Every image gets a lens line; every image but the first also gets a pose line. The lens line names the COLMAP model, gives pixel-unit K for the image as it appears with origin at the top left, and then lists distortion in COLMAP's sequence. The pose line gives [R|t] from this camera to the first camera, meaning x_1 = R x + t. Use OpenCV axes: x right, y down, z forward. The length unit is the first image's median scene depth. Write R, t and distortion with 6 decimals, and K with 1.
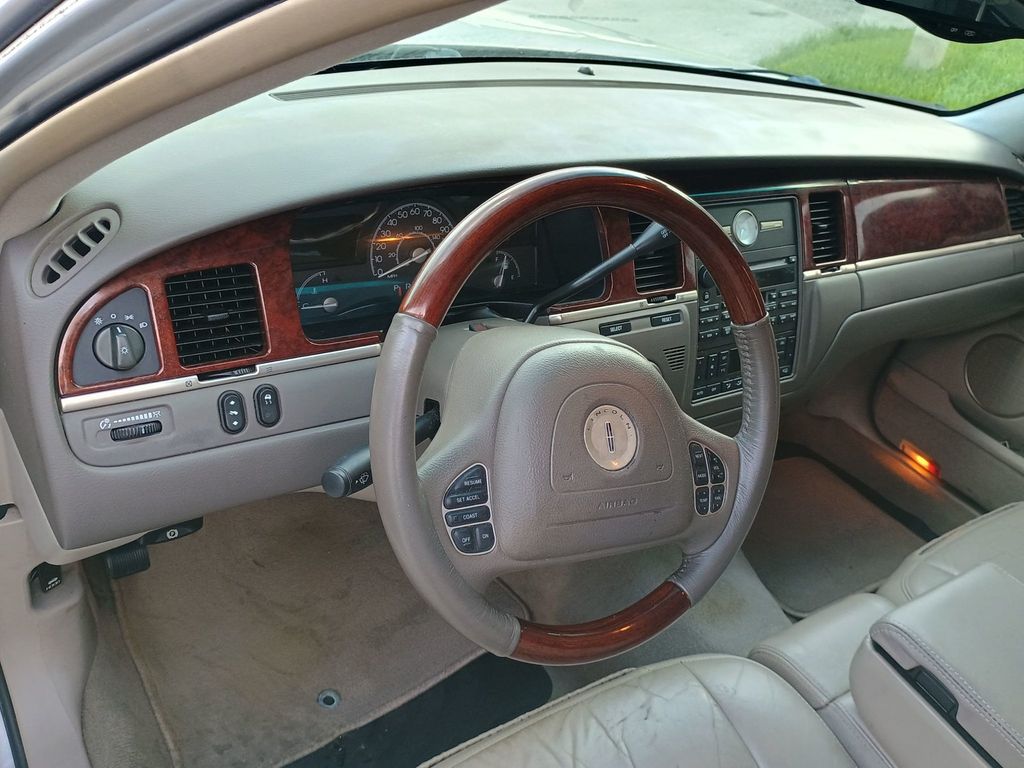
lens RADIAL K [[871.7, 0, 512.0], [0, 871.7, 384.0], [0, 0, 1]] dist [0.011701, -0.005824]
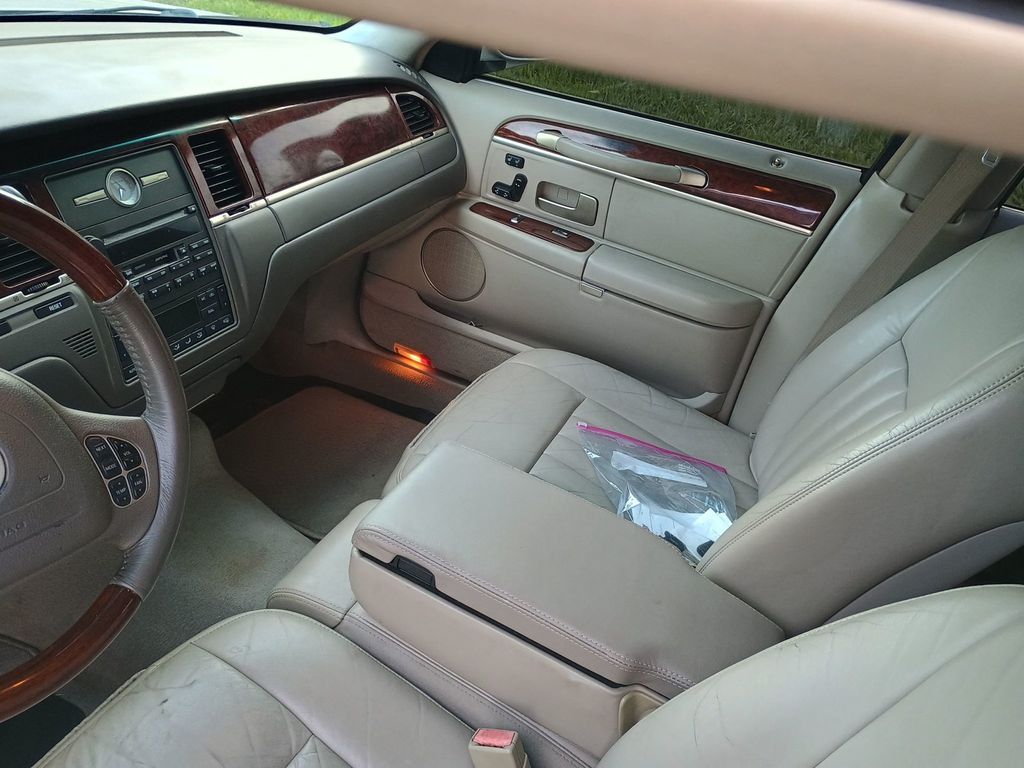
lens RADIAL K [[867.4, 0, 529.2], [0, 867.4, 393.9], [0, 0, 1]] dist [0.020619, -0.002072]
pose [[0.843909, -0.307791, 0.439411, 0.148720], [0.266644, 0.951365, 0.154293, 0.003373], [-0.465530, -0.013043, 0.884936, -0.032364]]
